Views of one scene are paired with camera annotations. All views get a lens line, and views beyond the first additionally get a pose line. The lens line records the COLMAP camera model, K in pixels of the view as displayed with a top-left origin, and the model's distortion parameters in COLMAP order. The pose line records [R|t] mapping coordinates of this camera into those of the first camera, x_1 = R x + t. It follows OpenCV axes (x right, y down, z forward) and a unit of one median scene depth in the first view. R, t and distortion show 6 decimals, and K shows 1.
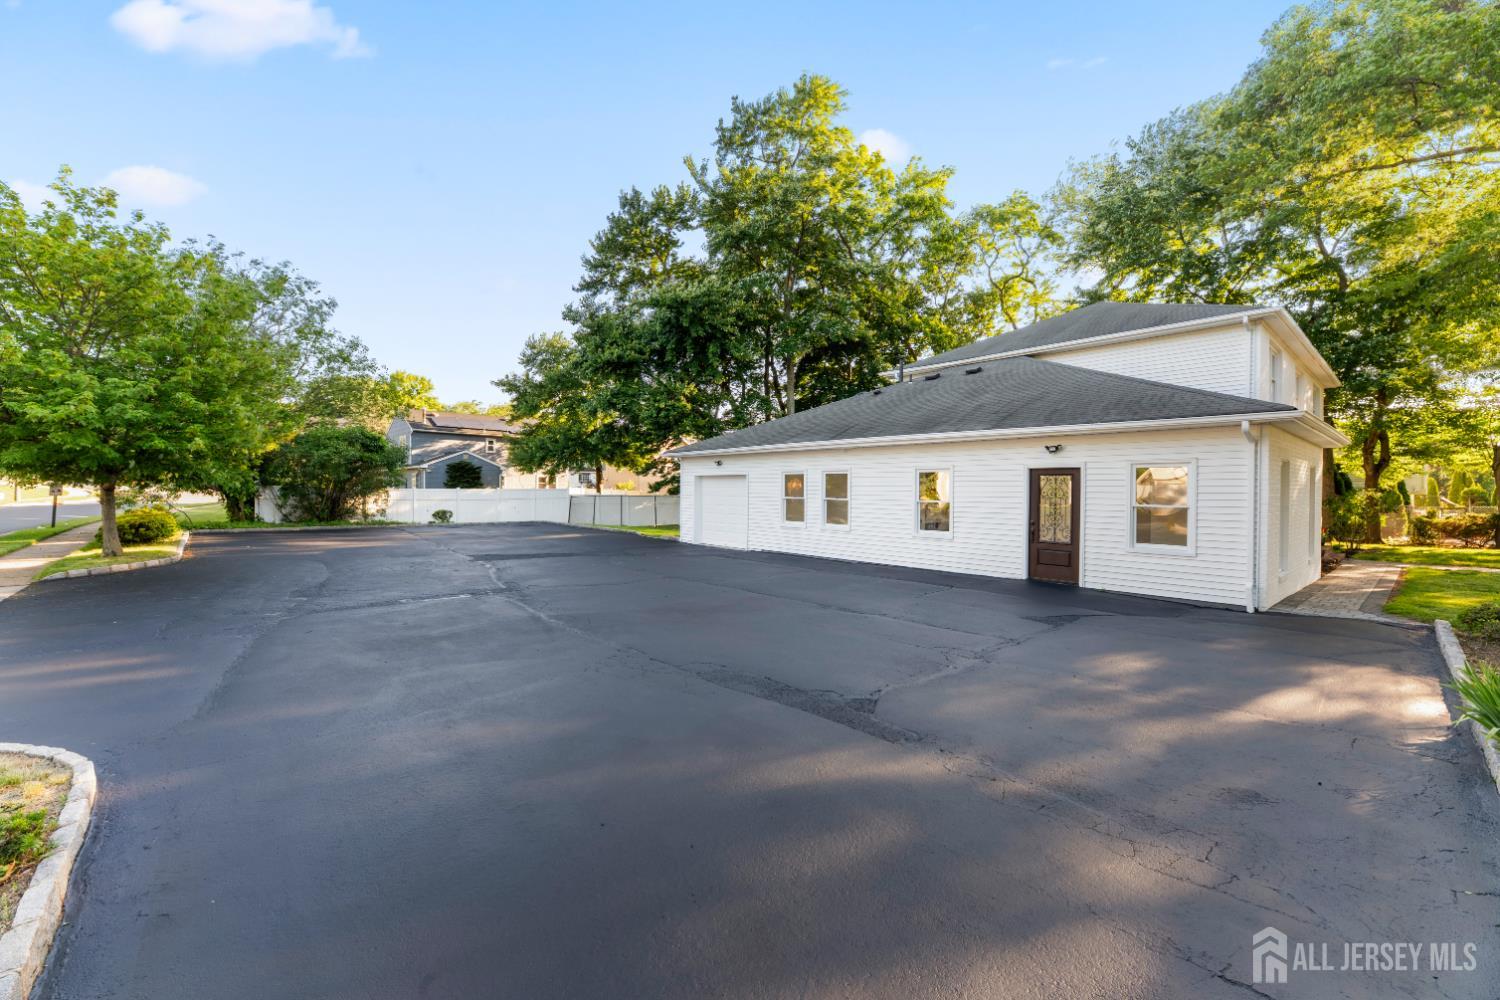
lens RADIAL K [[600.6, 0, 750.0], [0, 600.6, 500.0], [0, 0, 1]] dist [0.008859, -0.000051]
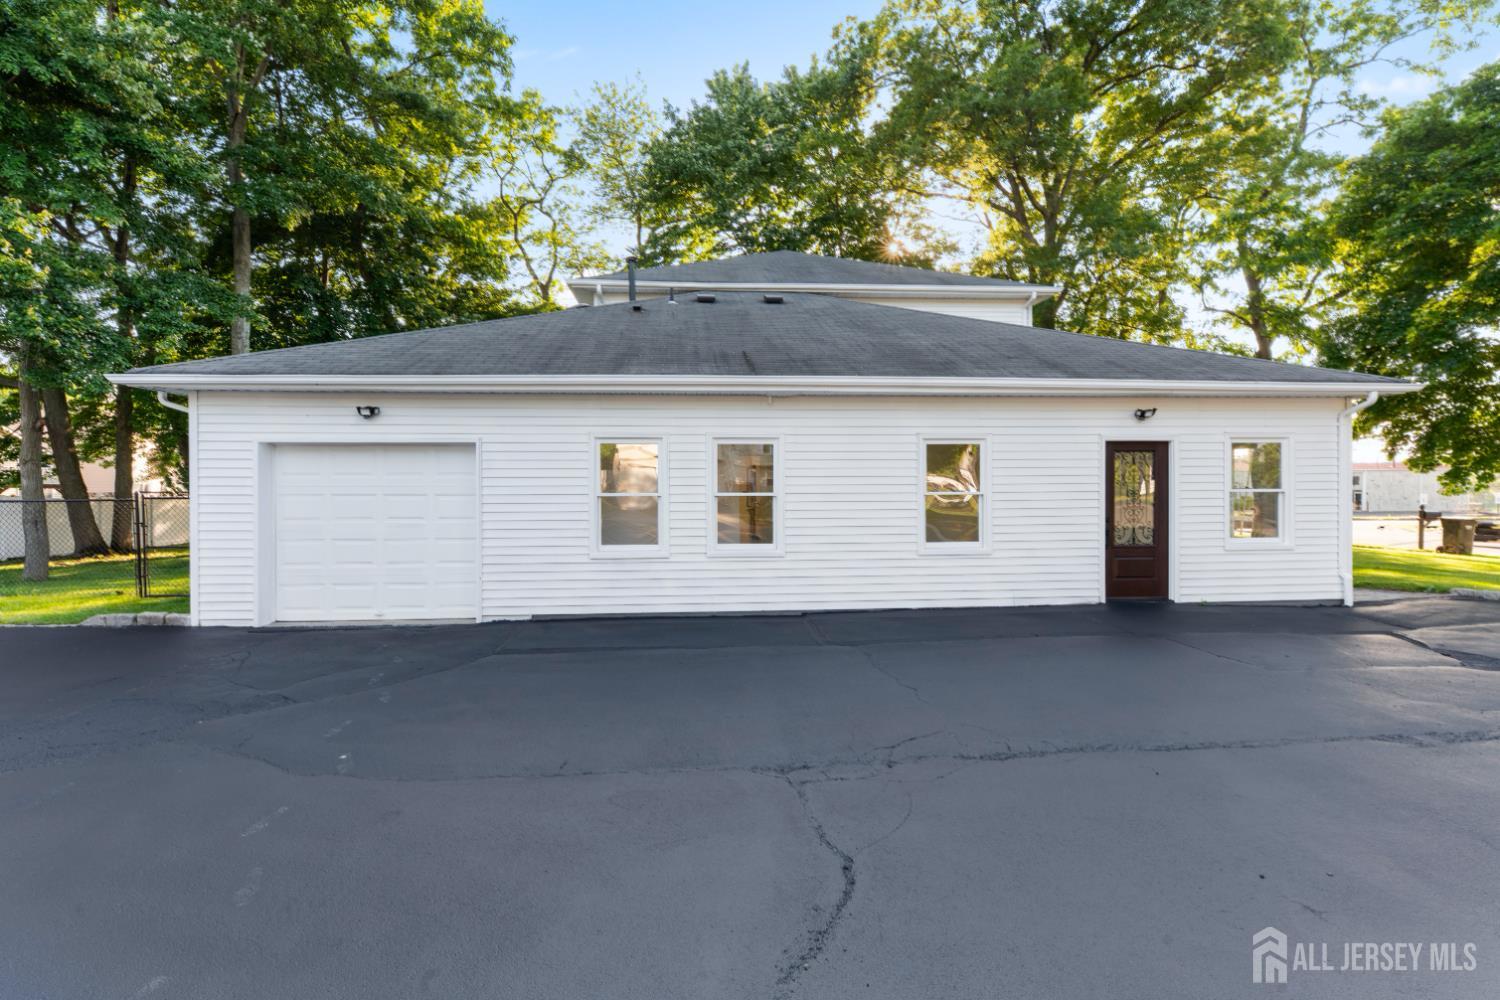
lens RADIAL K [[736.3, 0, 750.0], [0, 736.3, 478.5], [0, 0, 1]] dist [0.000486, 0.000109]
pose [[0.600672, -0.000567, 0.799495, -0.351523], [0.024164, 0.999556, -0.017446, -0.003648], [-0.799130, 0.029799, 0.600419, 0.626423]]
